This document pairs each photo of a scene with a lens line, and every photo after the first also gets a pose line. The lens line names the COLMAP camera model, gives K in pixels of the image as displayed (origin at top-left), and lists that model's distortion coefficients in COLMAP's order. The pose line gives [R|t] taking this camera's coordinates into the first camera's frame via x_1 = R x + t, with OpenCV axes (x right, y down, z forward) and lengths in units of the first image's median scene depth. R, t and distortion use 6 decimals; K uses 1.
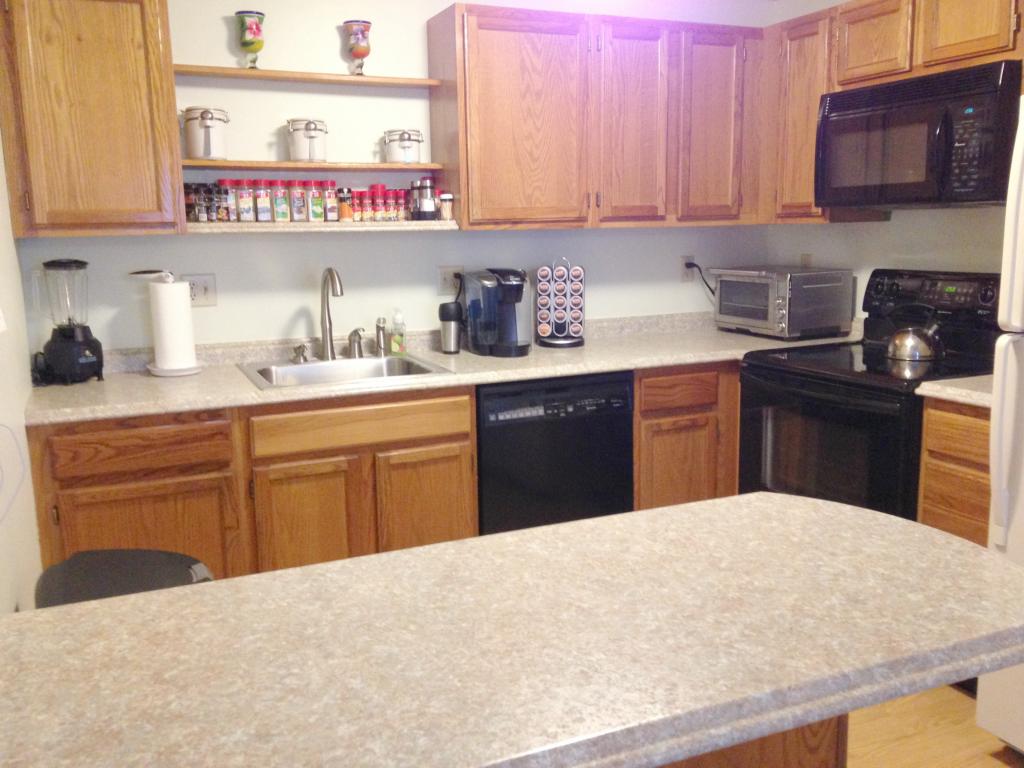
lens RADIAL K [[942.3, 0, 515.9], [0, 942.3, 390.9], [0, 0, 1]] dist [0.032152, 0.000000]
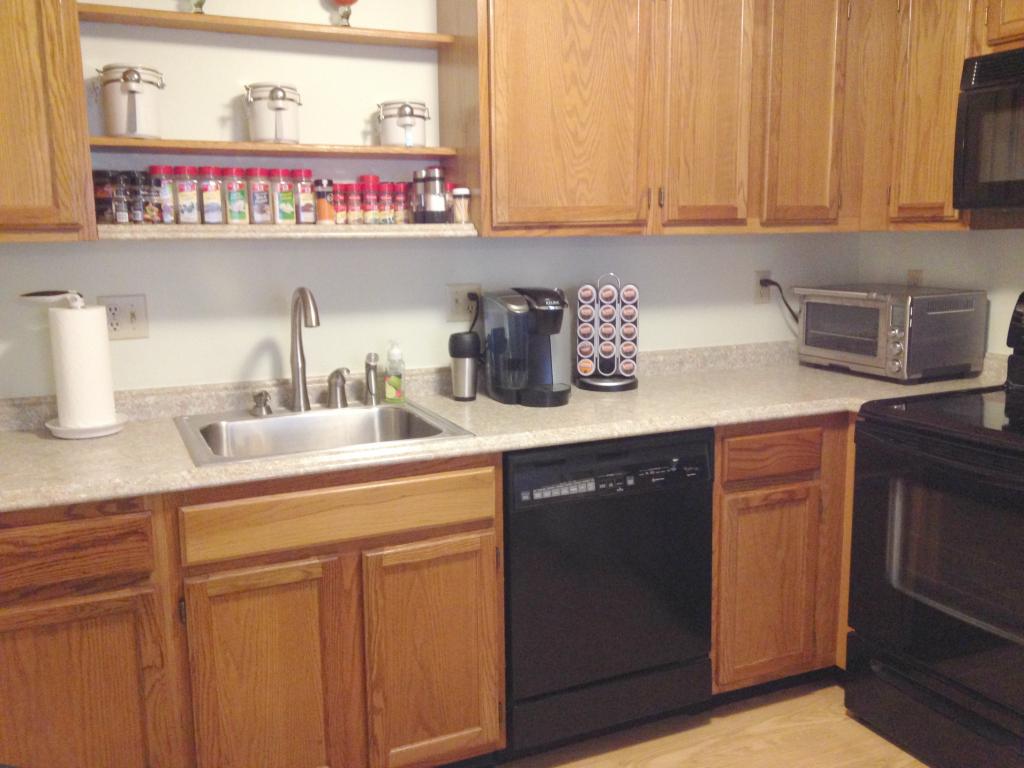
lens RADIAL K [[942.3, 0, 511.6], [0, 942.3, 384.1], [0, 0, 1]] dist [0.032152, 0.000000]
pose [[0.999976, 0.004532, 0.005162, -0.037249], [-0.004467, 0.999912, -0.012514, -0.045610], [-0.005218, 0.012490, 0.999908, 0.260804]]
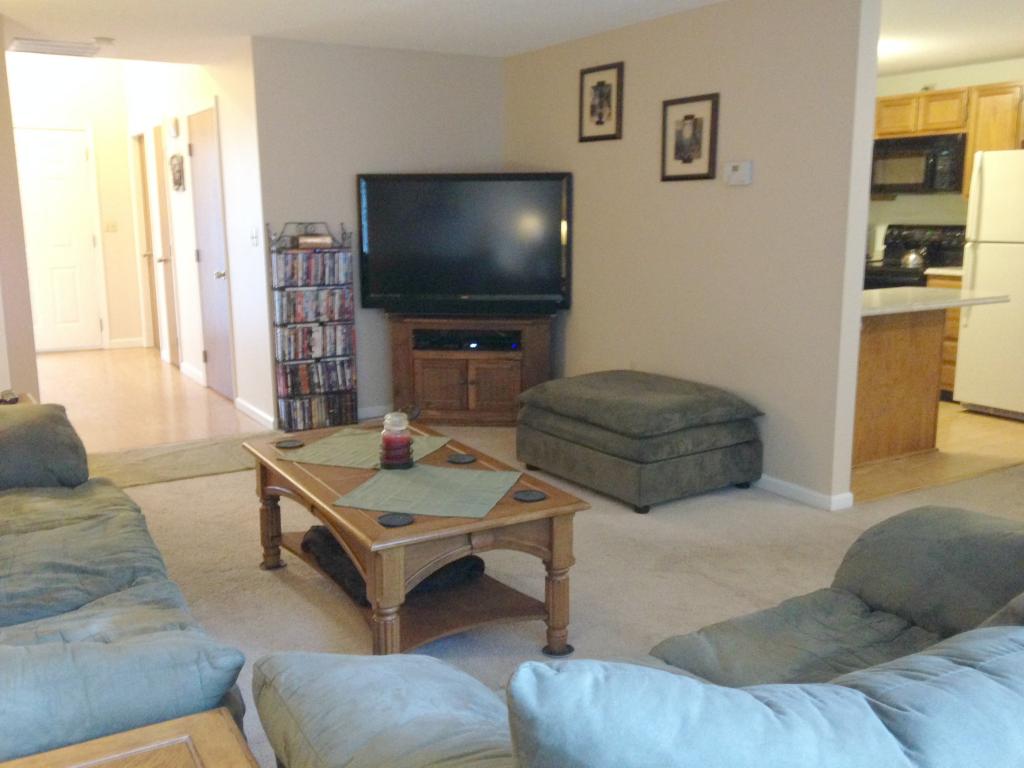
lens RADIAL K [[942.3, 0, 509.8], [0, 942.3, 389.6], [0, 0, 1]] dist [0.032152, 0.000000]
pose [[0.993470, -0.005777, 0.113947, -0.717449], [0.003765, 0.999833, 0.017868, 0.201489], [-0.114032, -0.017322, 0.993326, -1.010896]]
